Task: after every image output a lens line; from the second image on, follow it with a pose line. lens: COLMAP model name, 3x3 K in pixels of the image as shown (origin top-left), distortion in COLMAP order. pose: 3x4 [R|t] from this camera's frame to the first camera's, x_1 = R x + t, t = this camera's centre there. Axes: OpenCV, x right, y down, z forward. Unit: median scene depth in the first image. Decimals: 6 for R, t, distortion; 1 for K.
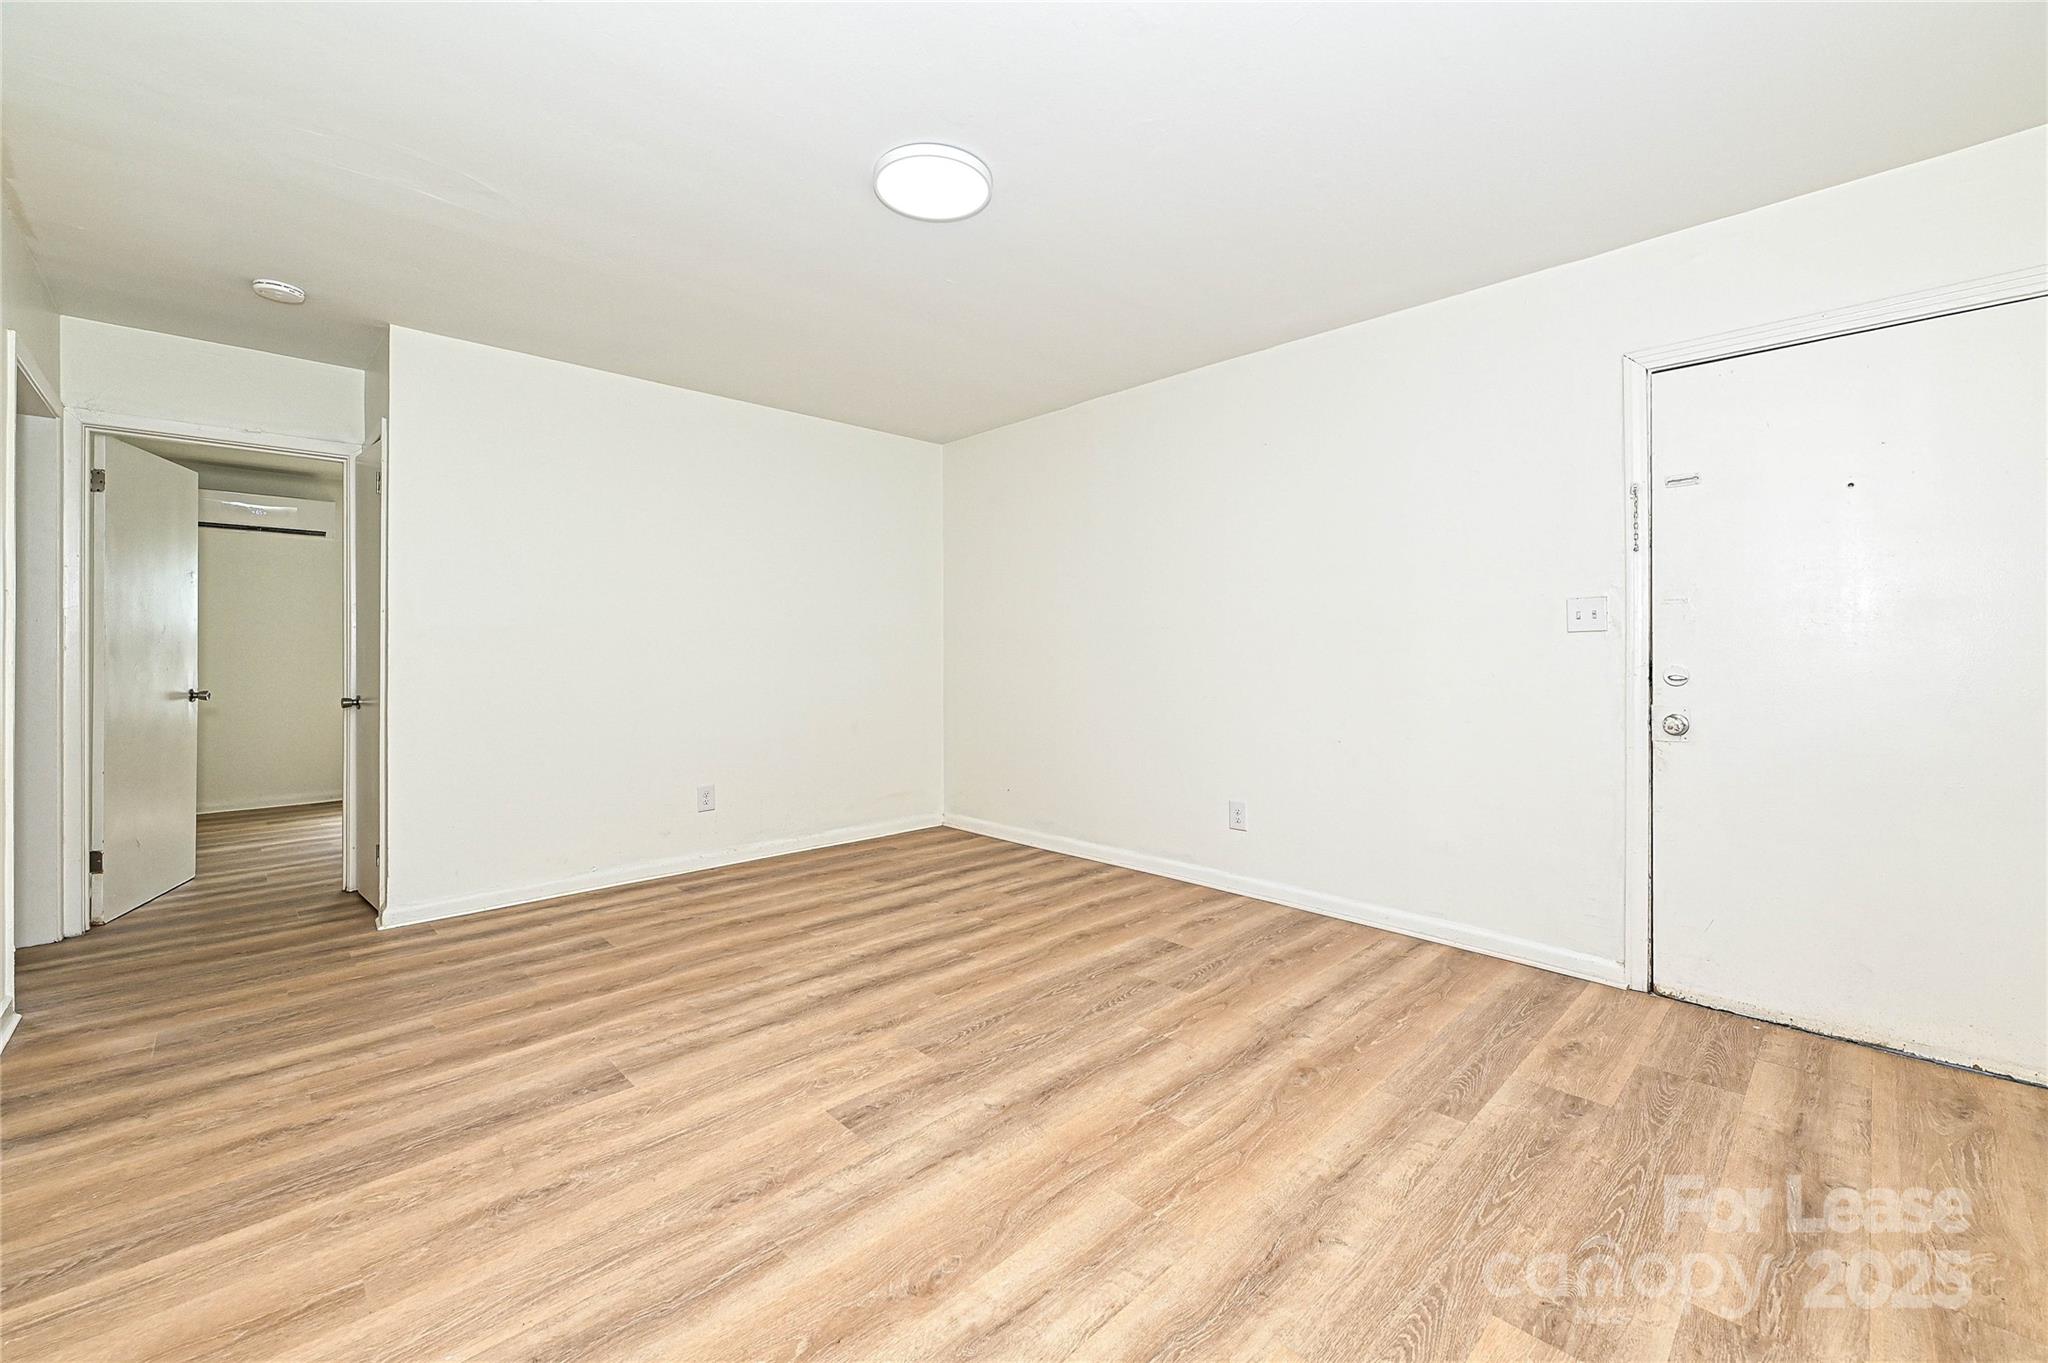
lens RADIAL K [[816.0, 0, 1017.2], [0, 816.0, 667.3], [0, 0, 1]] dist [0.002434, 0.000414]
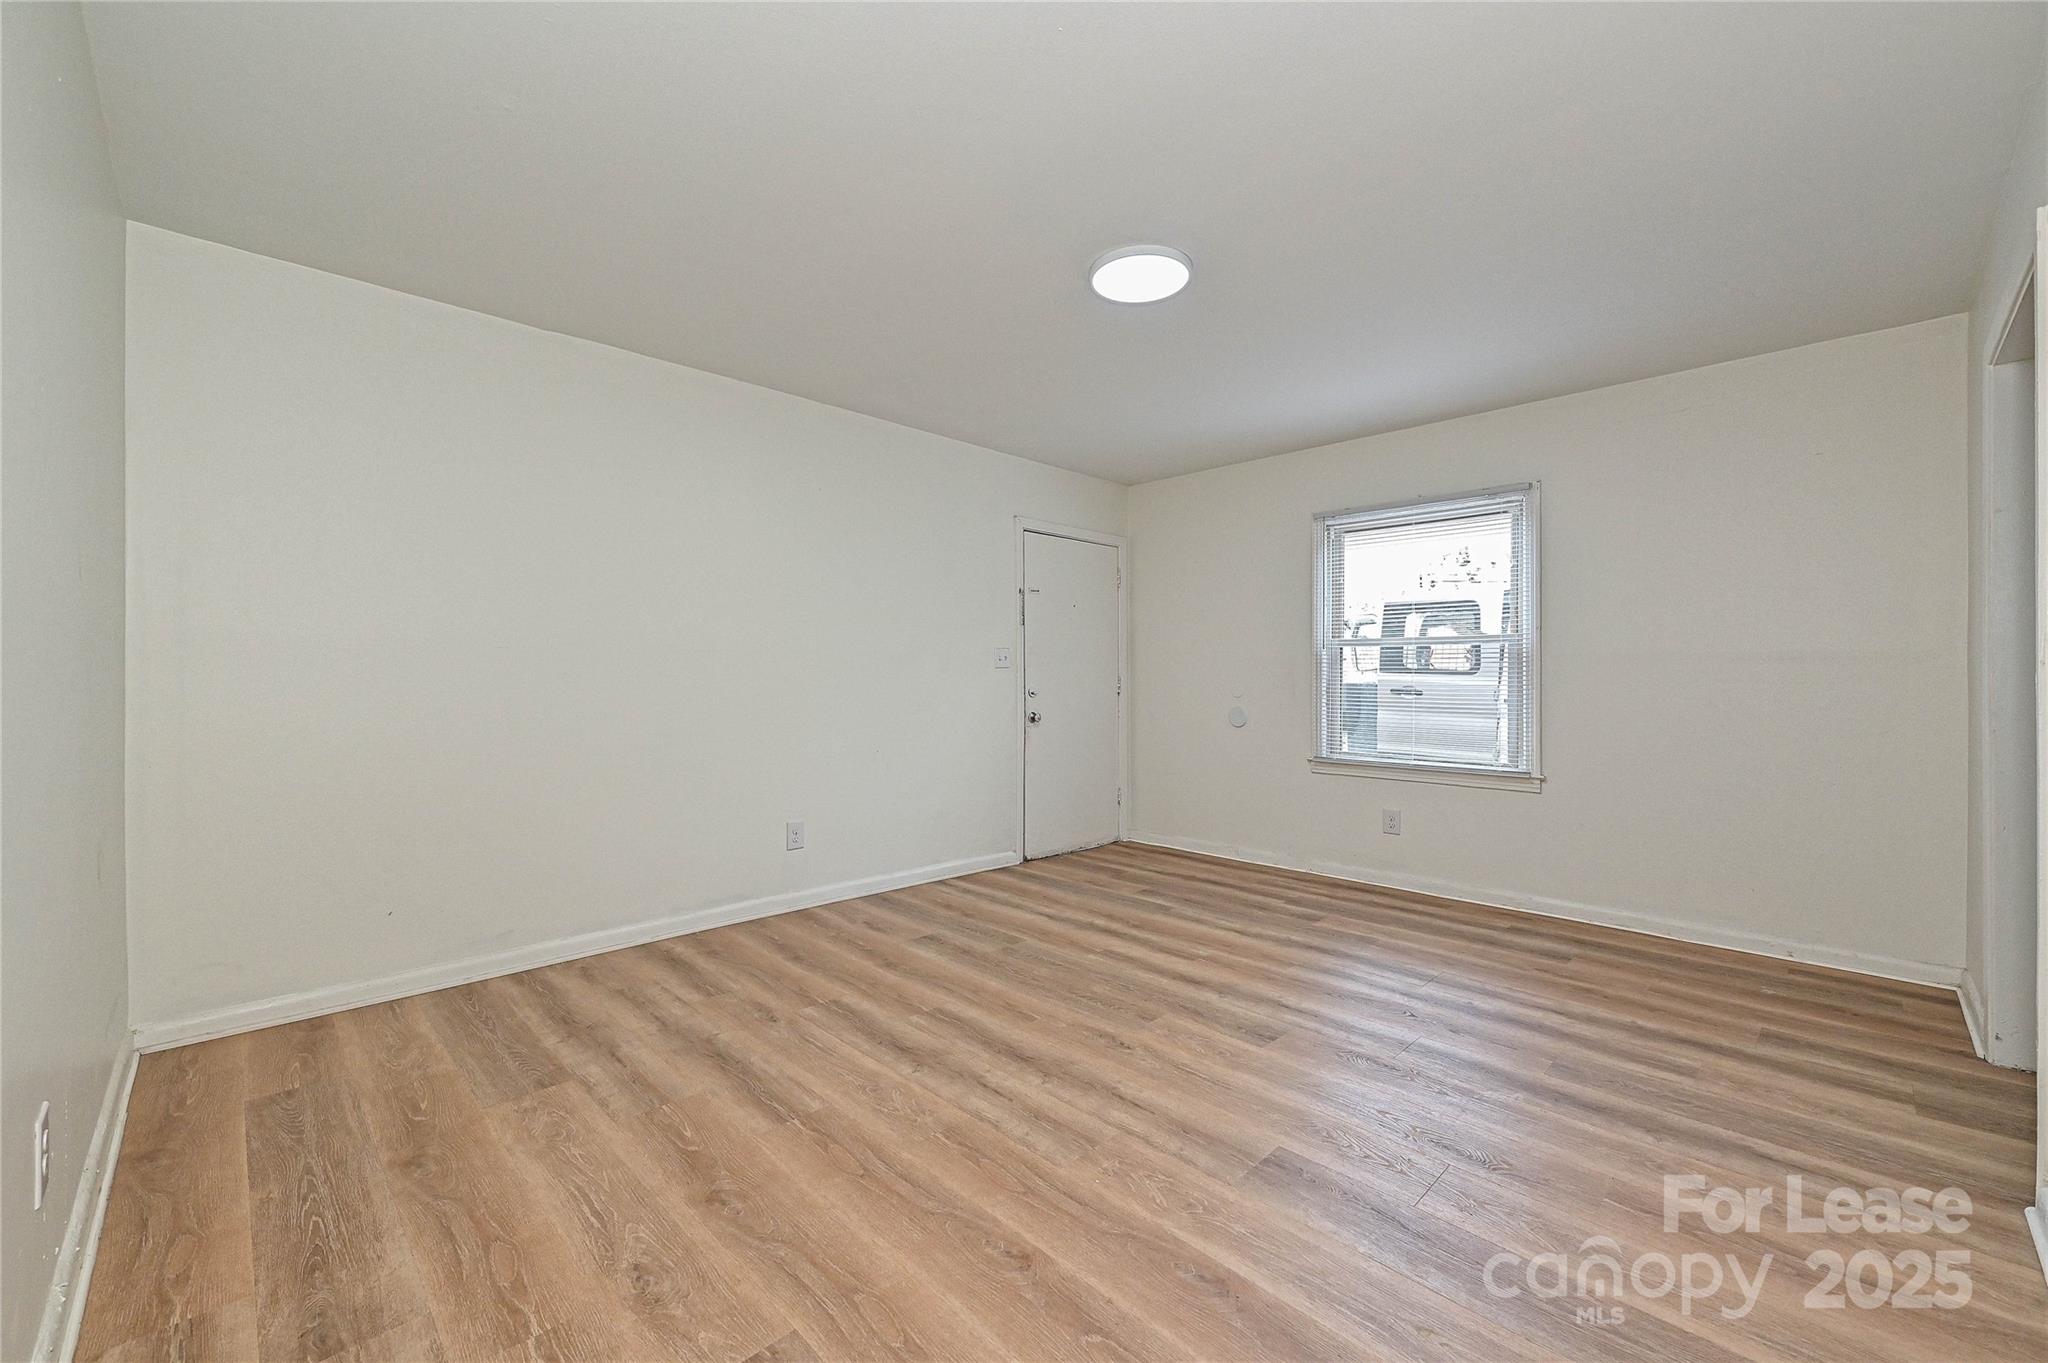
lens RADIAL K [[816.0, 0, 1017.1], [0, 816.0, 678.9], [0, 0, 1]] dist [0.002434, 0.000414]
pose [[-0.002841, 0.002463, 0.999993, -1.050531], [0.014213, 0.999896, -0.002423, -0.015246], [-0.999895, 0.014206, -0.002876, 0.972083]]
